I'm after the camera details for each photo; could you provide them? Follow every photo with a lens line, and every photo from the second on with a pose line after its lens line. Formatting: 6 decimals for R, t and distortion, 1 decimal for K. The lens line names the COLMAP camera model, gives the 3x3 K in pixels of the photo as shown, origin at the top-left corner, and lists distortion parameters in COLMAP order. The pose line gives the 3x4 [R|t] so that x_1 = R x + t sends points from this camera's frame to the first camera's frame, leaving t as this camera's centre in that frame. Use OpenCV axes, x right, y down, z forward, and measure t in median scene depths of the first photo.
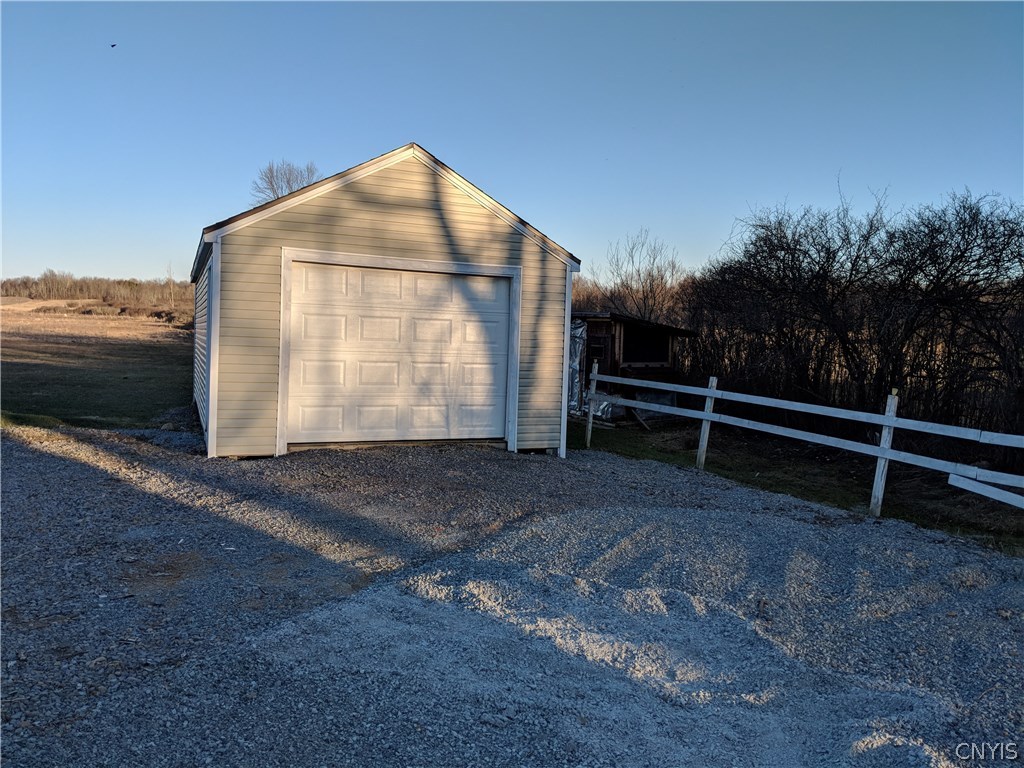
lens RADIAL K [[822.2, 0, 513.3], [0, 822.2, 383.1], [0, 0, 1]] dist [0.062838, -0.115214]
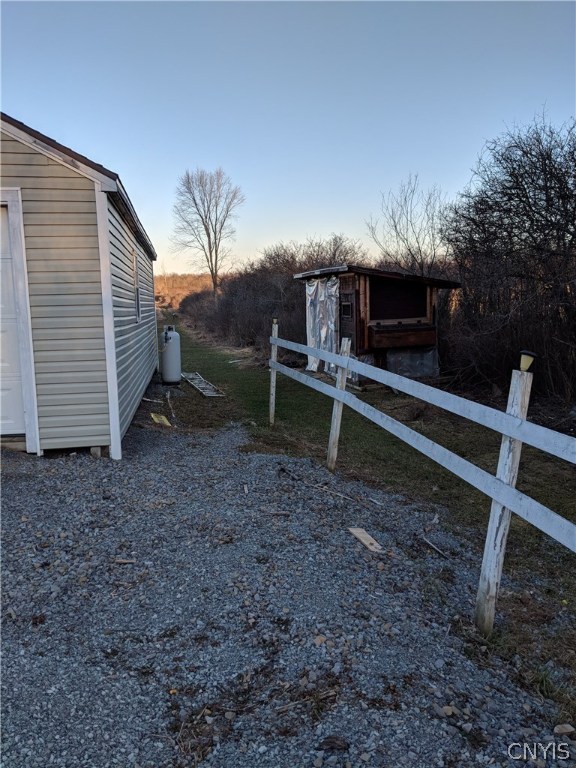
lens RADIAL K [[616.6, 0, 291.2], [0, 616.6, 384.6], [0, 0, 1]] dist [0.062838, -0.115214]
pose [[0.973840, -0.021253, -0.226237, 0.324876], [0.037208, 0.997093, 0.066492, -0.004496], [0.224166, -0.073171, 0.971800, 0.498575]]
